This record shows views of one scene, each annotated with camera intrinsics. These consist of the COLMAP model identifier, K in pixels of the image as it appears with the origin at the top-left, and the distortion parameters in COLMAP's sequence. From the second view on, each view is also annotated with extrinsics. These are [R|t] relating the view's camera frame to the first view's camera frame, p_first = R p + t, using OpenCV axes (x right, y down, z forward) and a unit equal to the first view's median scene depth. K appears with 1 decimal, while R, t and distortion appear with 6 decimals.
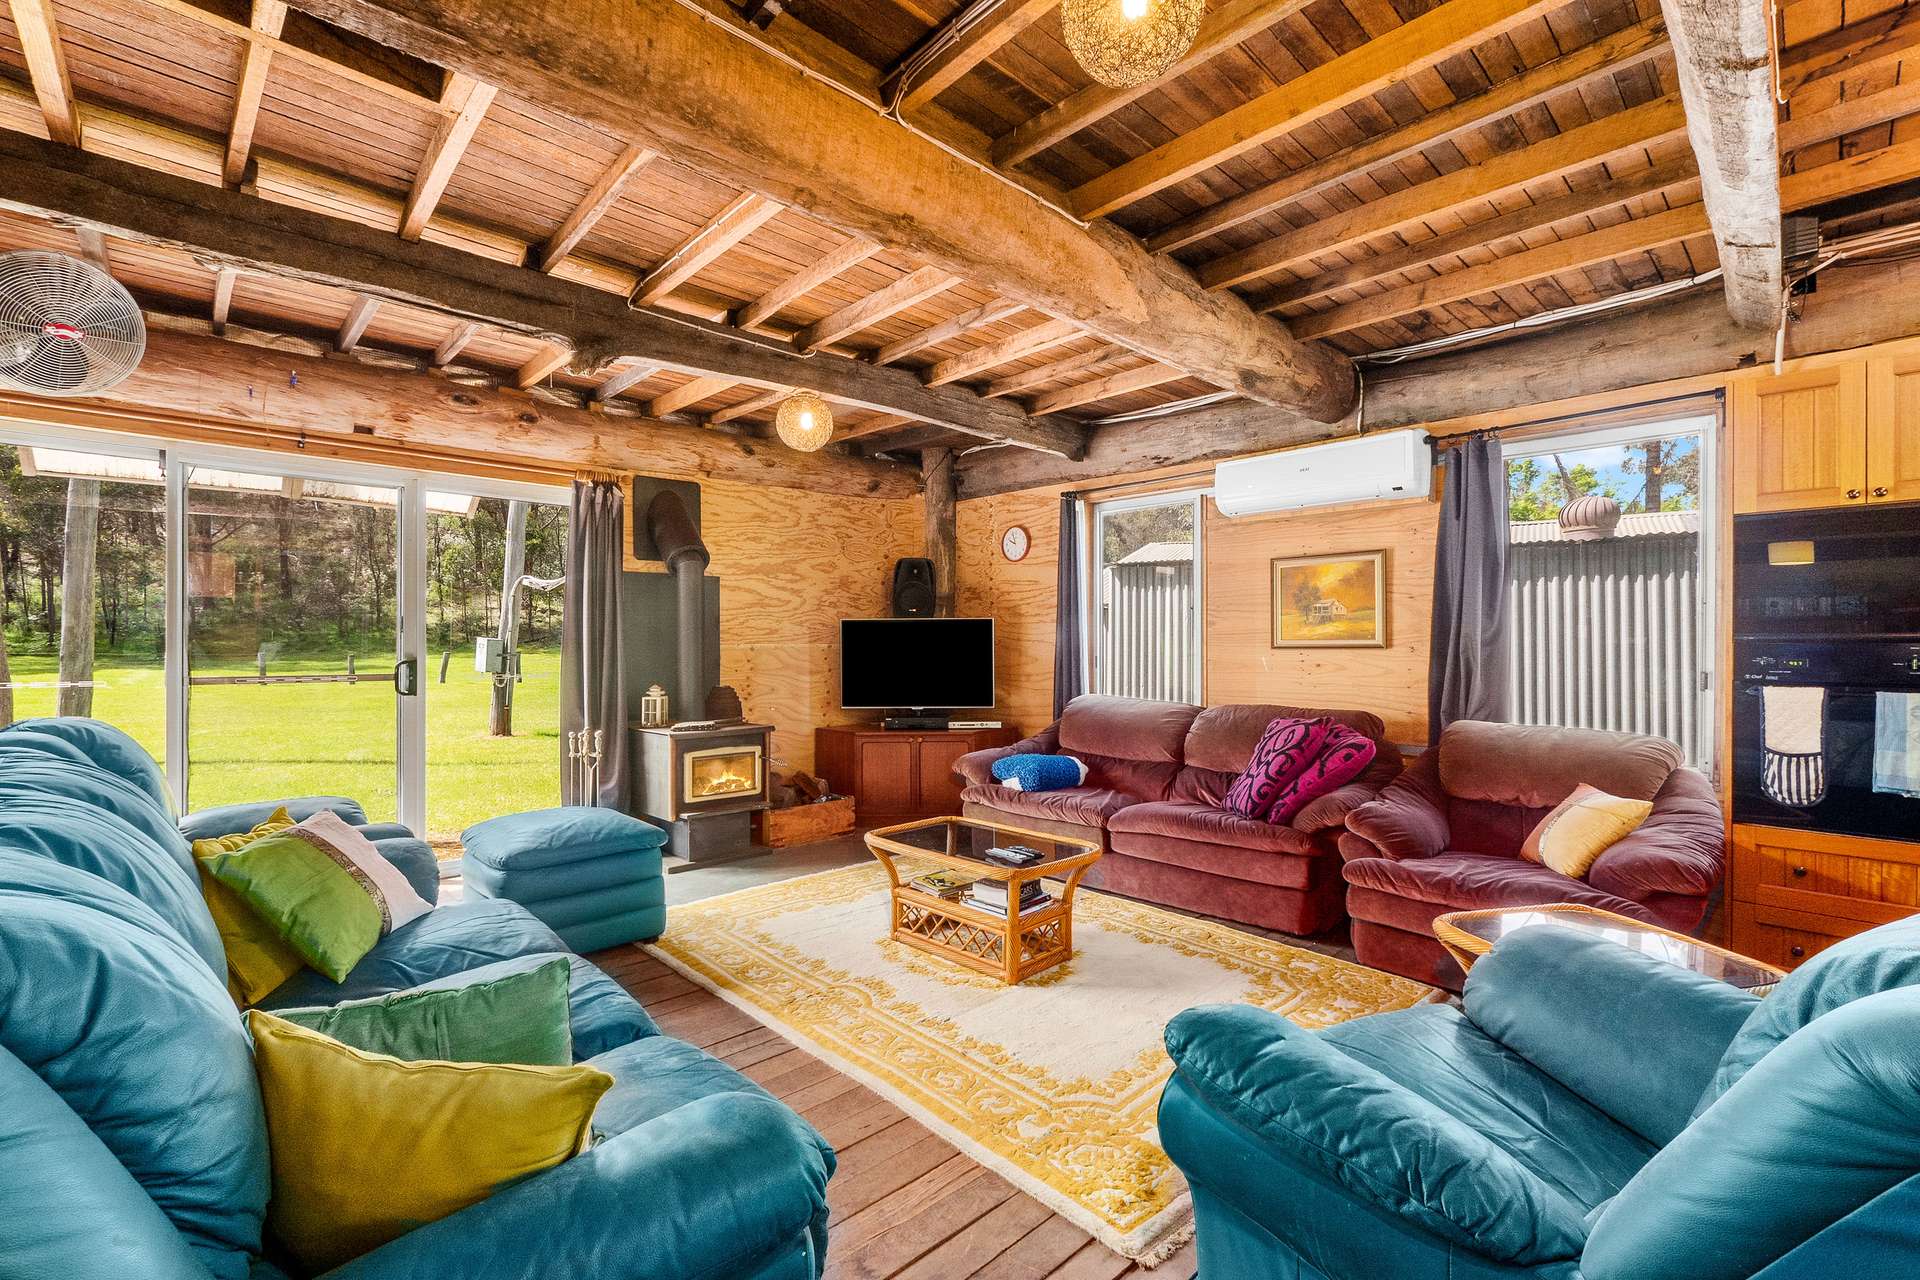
lens RADIAL K [[835.2, 0, 960.0], [0, 835.2, 640.0], [0, 0, 1]] dist [-0.001444, -0.000273]
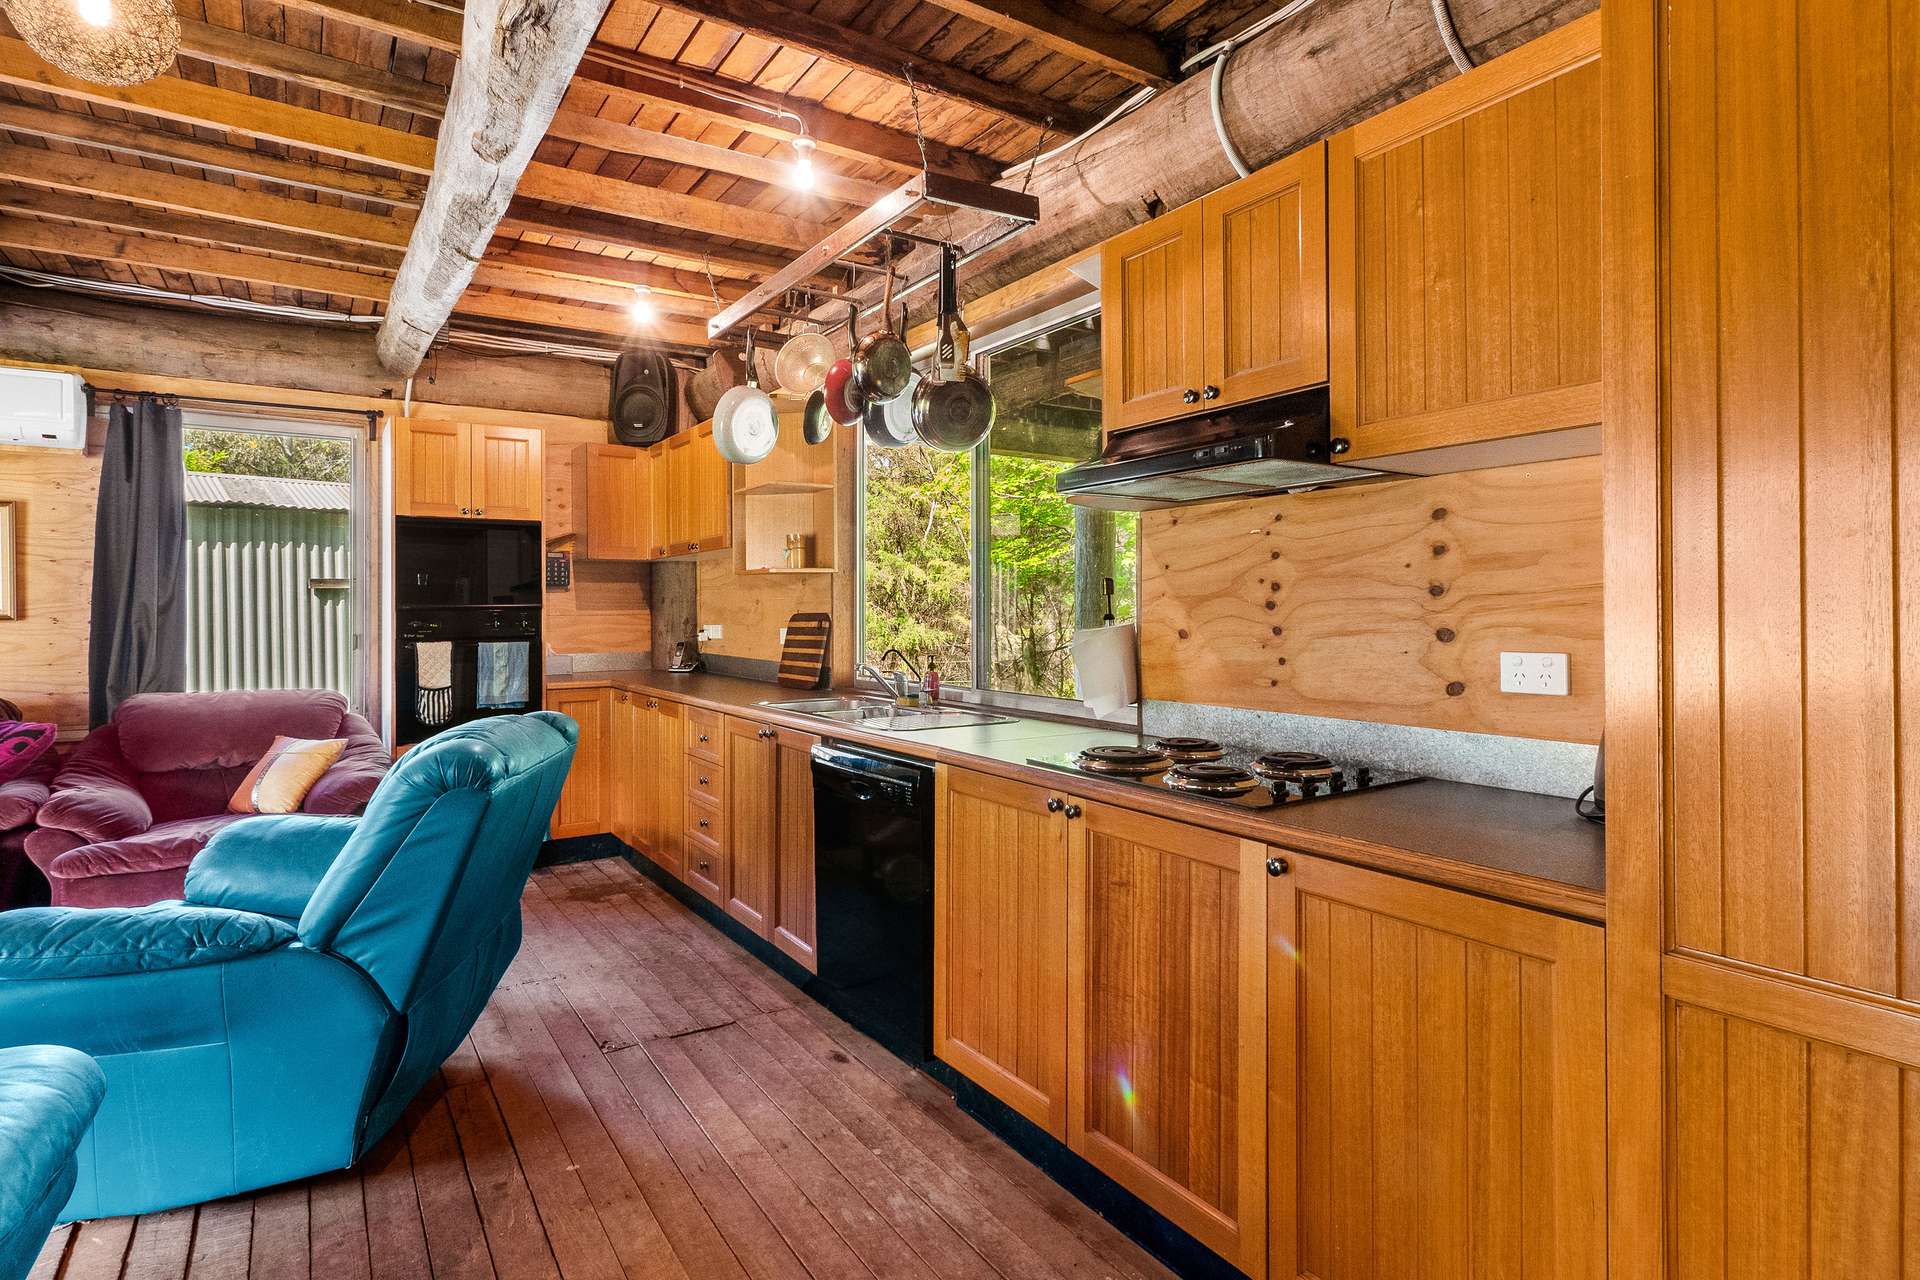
lens RADIAL K [[963.8, 0, 960.0], [0, 963.8, 640.0], [0, 0, 1]] dist [0.001309, 0.000311]
pose [[0.170931, -0.036259, 0.984616, -0.363455], [0.002652, 0.999336, 0.036341, -0.003331], [-0.985279, -0.003601, 0.170914, -0.128306]]
